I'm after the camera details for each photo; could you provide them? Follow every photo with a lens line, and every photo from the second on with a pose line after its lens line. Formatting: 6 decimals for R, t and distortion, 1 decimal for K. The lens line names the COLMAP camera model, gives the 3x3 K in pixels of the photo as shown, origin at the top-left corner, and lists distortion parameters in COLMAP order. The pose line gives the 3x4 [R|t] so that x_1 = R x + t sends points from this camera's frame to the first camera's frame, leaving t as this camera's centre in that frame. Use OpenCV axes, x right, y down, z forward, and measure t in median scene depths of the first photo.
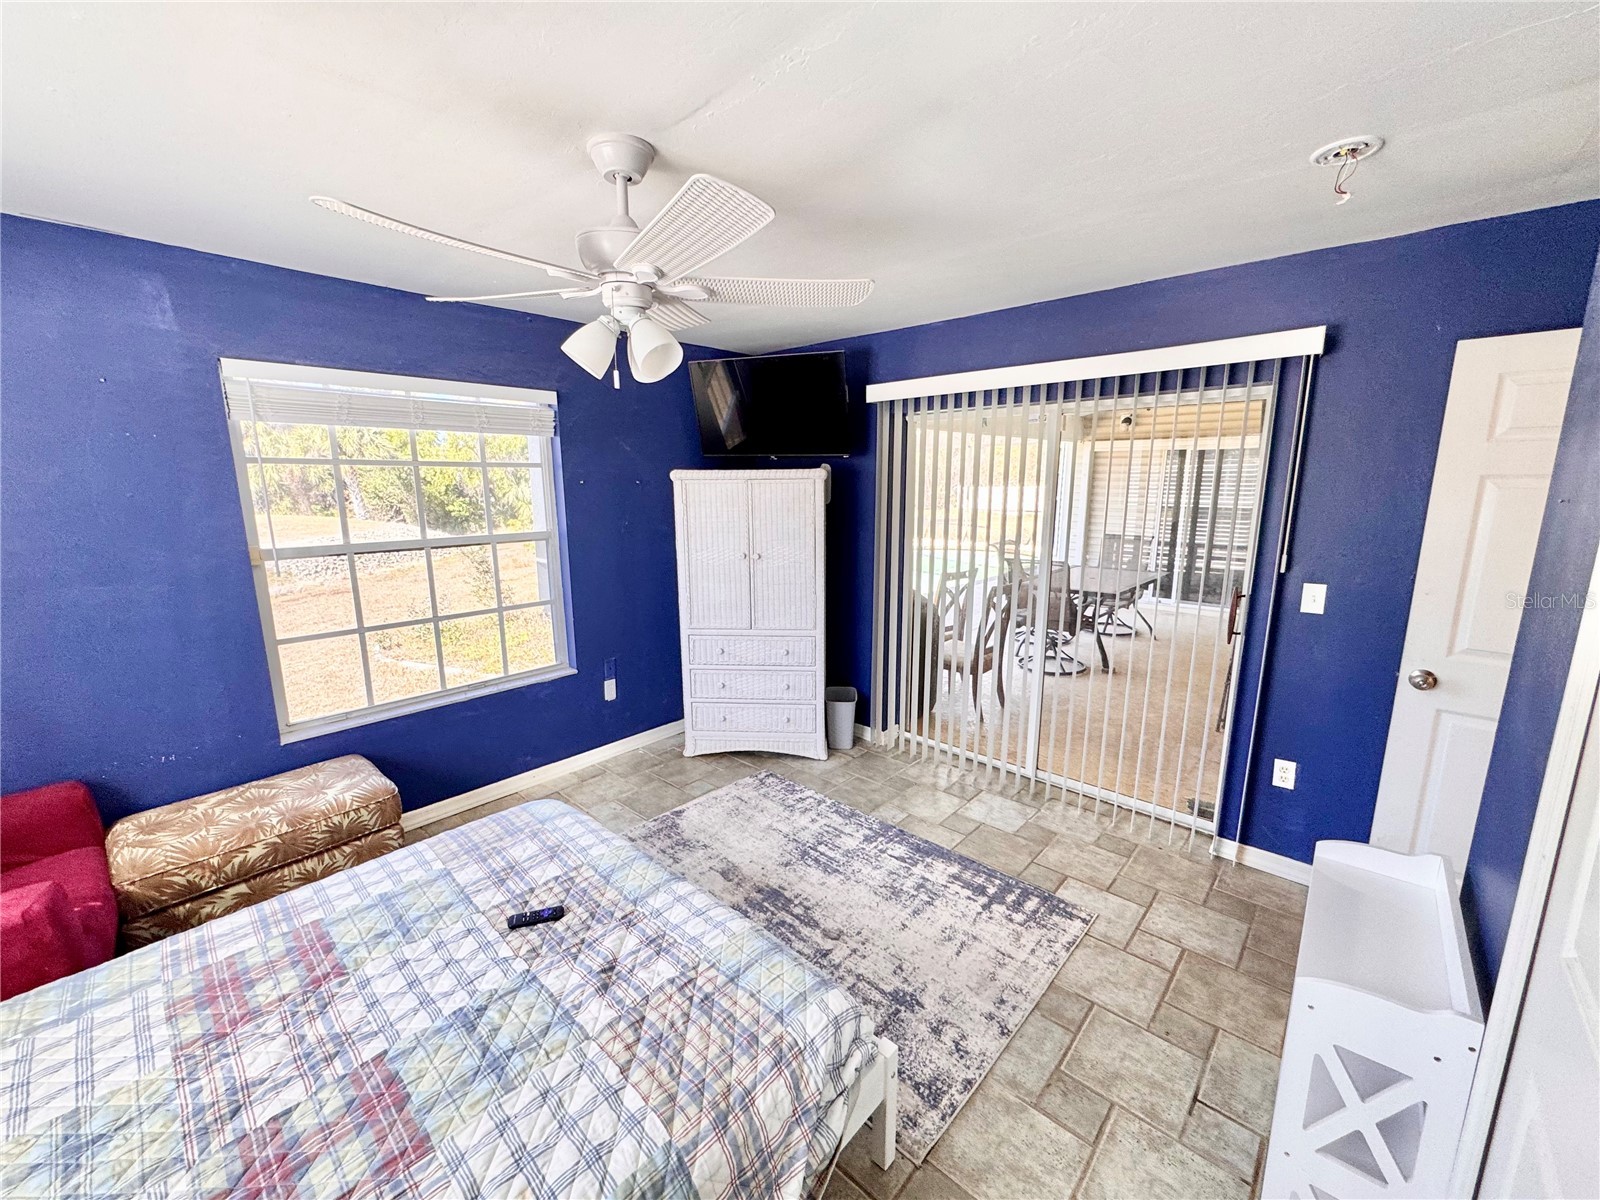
lens RADIAL K [[642.7, 0, 802.6], [0, 642.7, 599.8], [0, 0, 1]] dist [-0.006282, 0.001872]
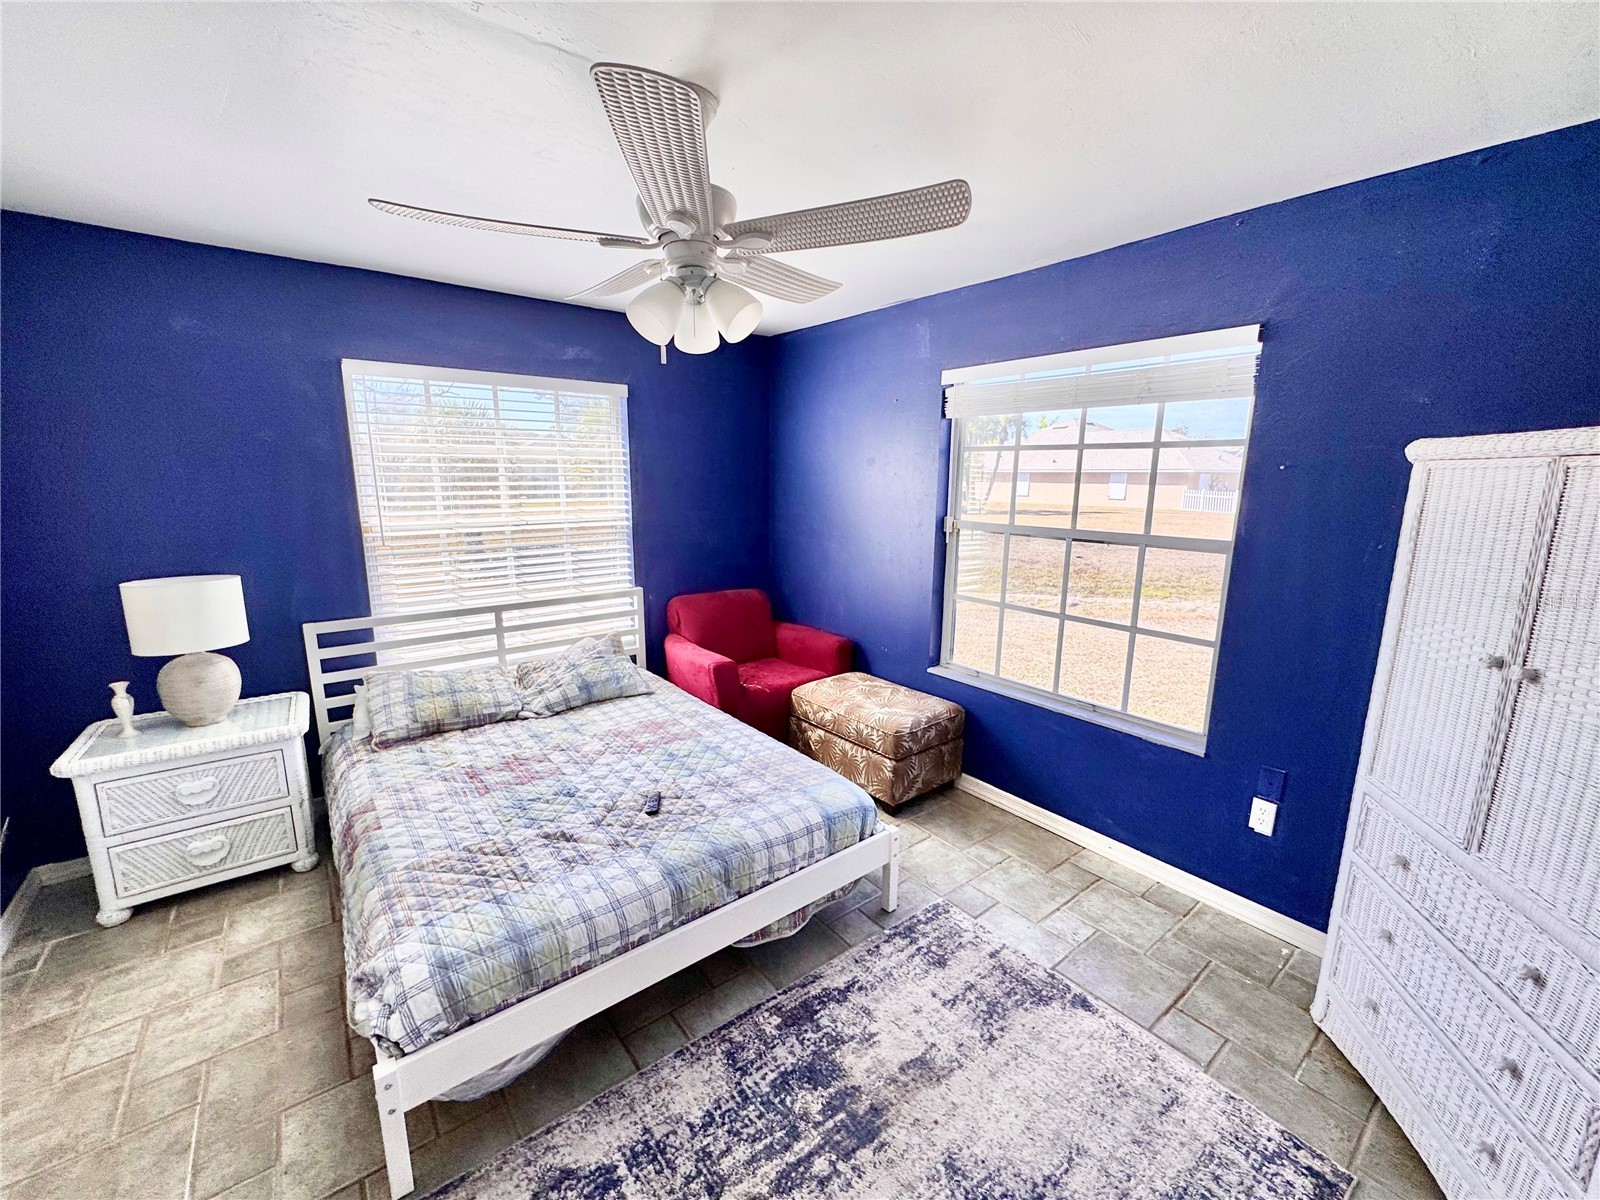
lens RADIAL K [[642.7, 0, 799.5], [0, 642.7, 601.9], [0, 0, 1]] dist [-0.006282, 0.001872]
pose [[-0.171702, 0.192586, -0.966141, 0.490811], [-0.189203, 0.956002, 0.224190, -0.161866], [0.966809, 0.221291, -0.127710, 0.963766]]
